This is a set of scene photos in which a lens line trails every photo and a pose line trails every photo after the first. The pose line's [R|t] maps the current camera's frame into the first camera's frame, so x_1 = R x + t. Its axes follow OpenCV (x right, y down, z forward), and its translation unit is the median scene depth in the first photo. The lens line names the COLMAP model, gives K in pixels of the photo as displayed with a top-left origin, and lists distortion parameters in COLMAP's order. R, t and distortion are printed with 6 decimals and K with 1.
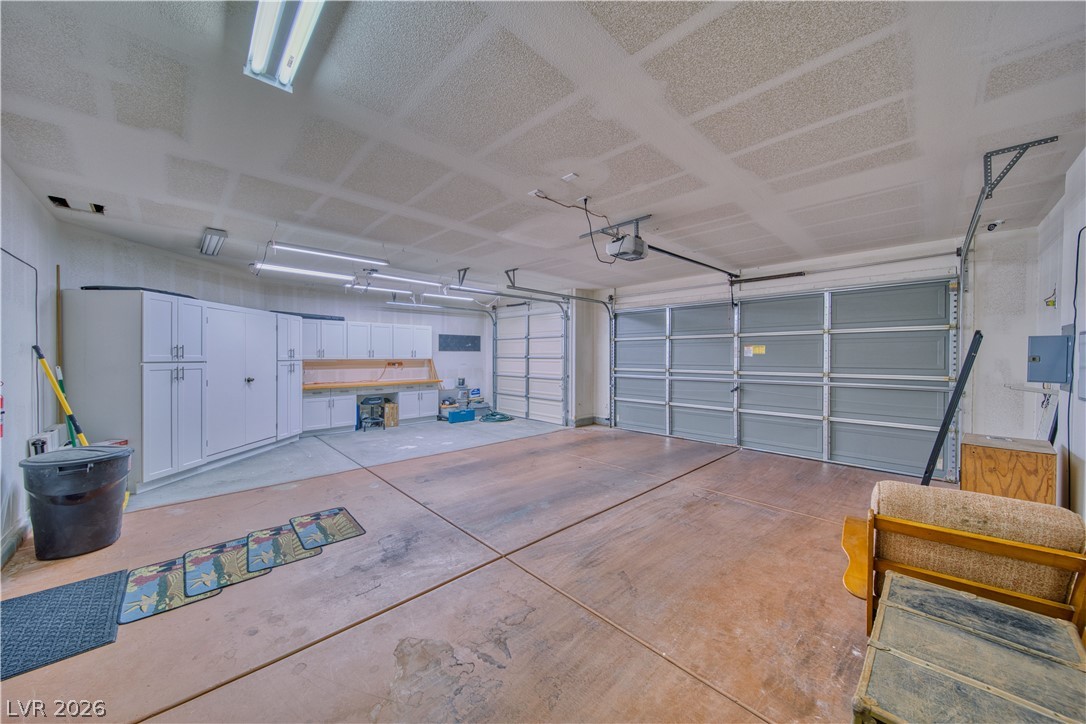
lens RADIAL K [[383.4, 0, 542.1], [0, 383.4, 359.9], [0, 0, 1]] dist [-0.003744, -0.000058]
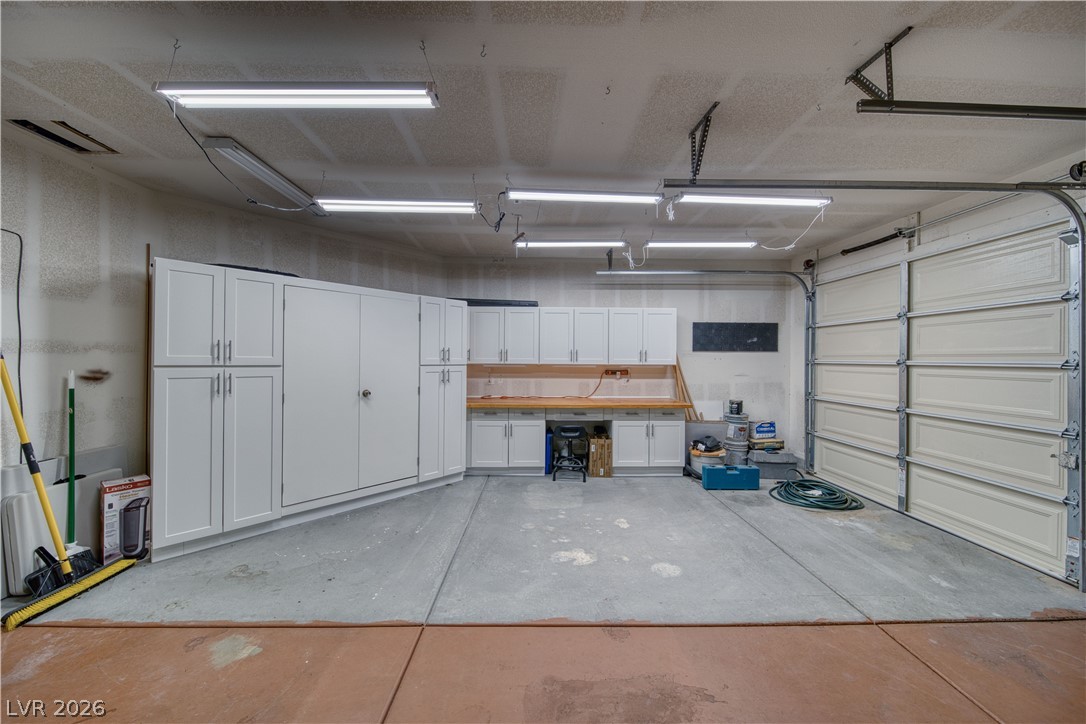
lens RADIAL K [[383.4, 0, 539.9], [0, 383.4, 360.3], [0, 0, 1]] dist [-0.003744, -0.000058]
pose [[0.735569, 0.005250, -0.677430, -0.050647], [-0.012377, 0.999907, -0.005690, -0.003996], [0.677337, 0.012569, 0.735565, 0.447009]]
